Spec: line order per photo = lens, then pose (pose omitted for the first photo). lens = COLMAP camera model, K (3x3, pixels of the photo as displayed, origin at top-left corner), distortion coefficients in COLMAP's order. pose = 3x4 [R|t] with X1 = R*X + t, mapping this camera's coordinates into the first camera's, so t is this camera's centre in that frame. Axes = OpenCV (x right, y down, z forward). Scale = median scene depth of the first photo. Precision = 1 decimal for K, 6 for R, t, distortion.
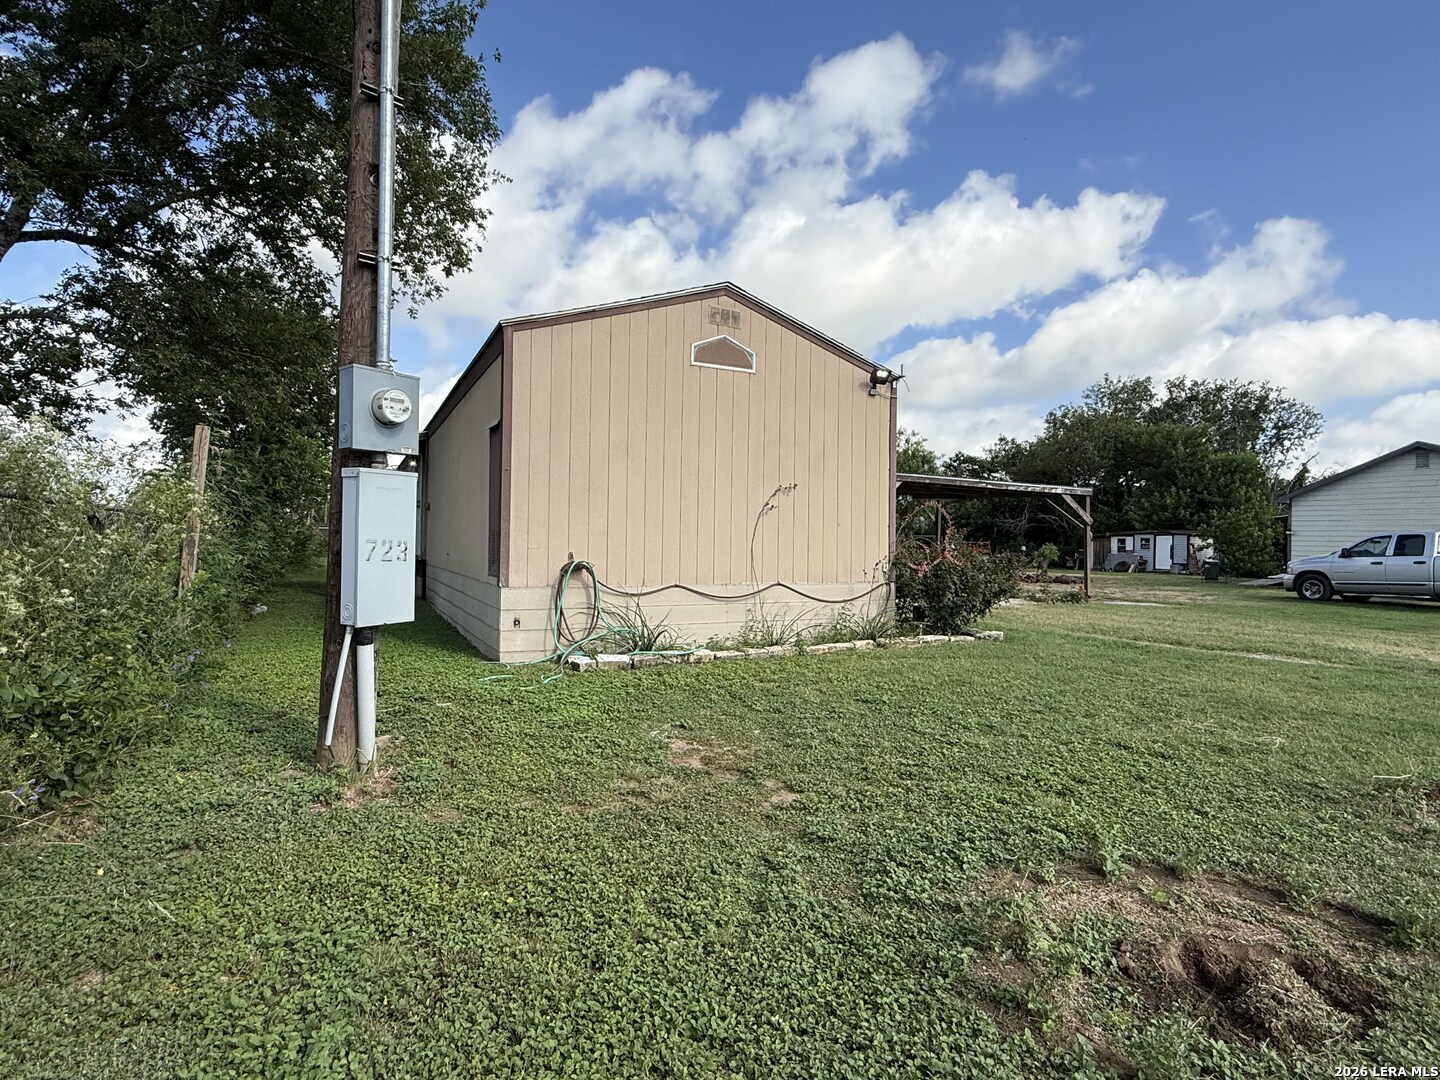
lens RADIAL K [[754.0, 0, 720.1], [0, 754.0, 533.9], [0, 0, 1]] dist [-0.008666, -0.000074]
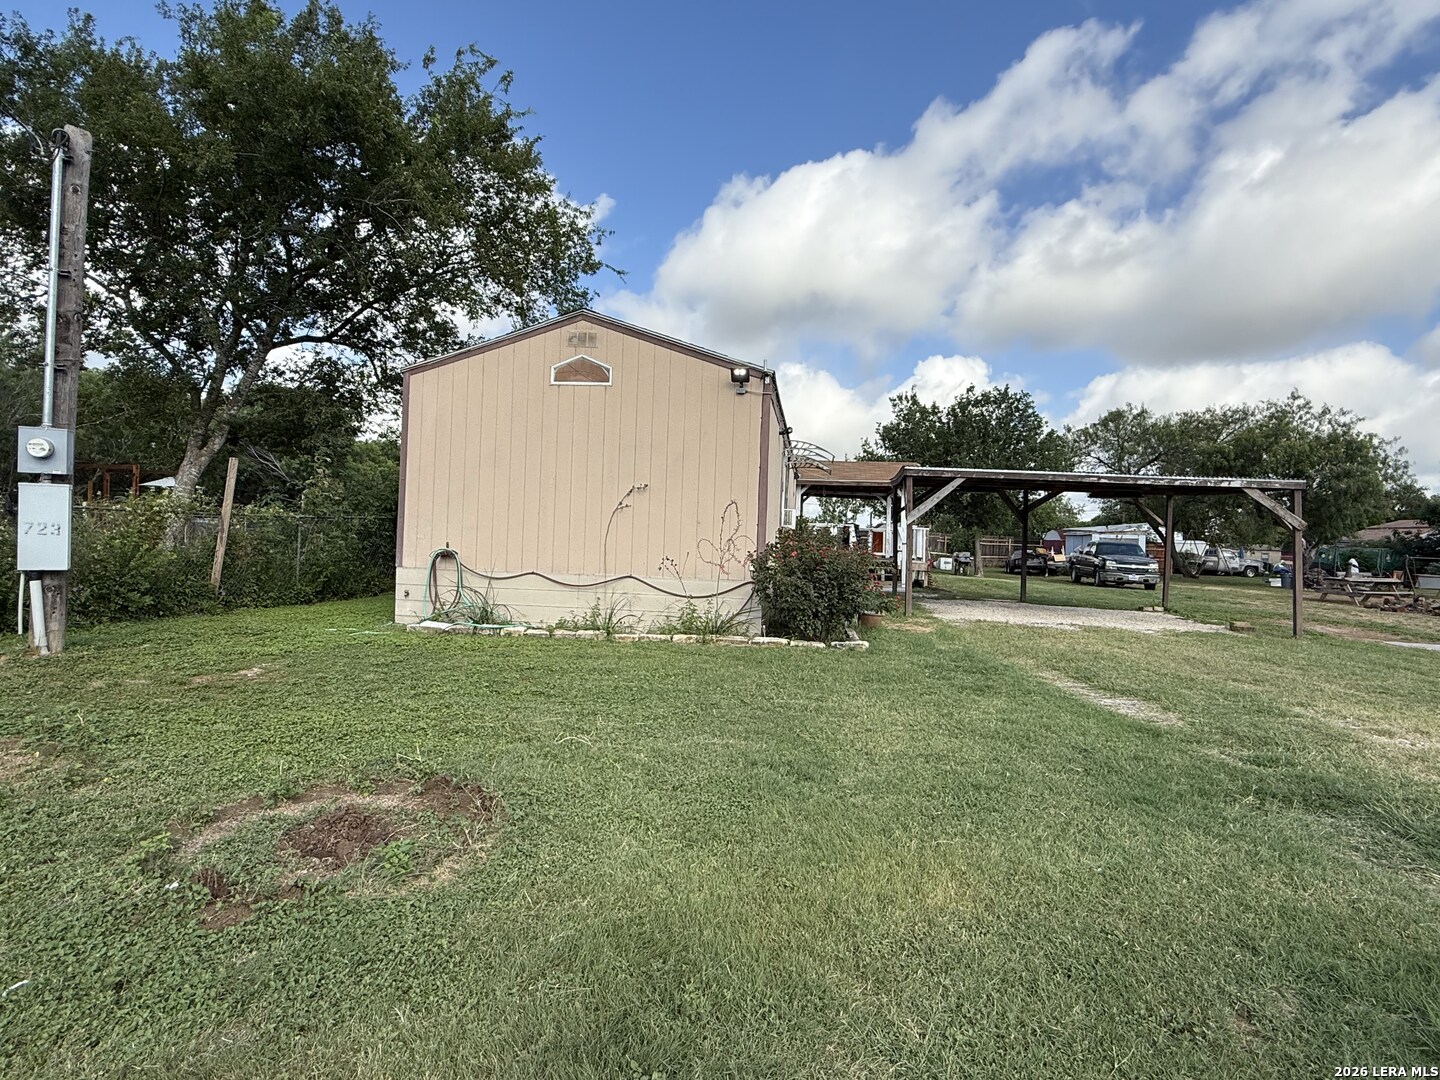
lens RADIAL K [[754.0, 0, 720.2], [0, 754.0, 545.1], [0, 0, 1]] dist [-0.008666, -0.000074]
pose [[0.841341, 0.020154, -0.540128, 0.734239], [-0.015921, 0.999795, 0.012507, 0.004891], [0.540270, -0.001924, 0.841490, 0.142859]]
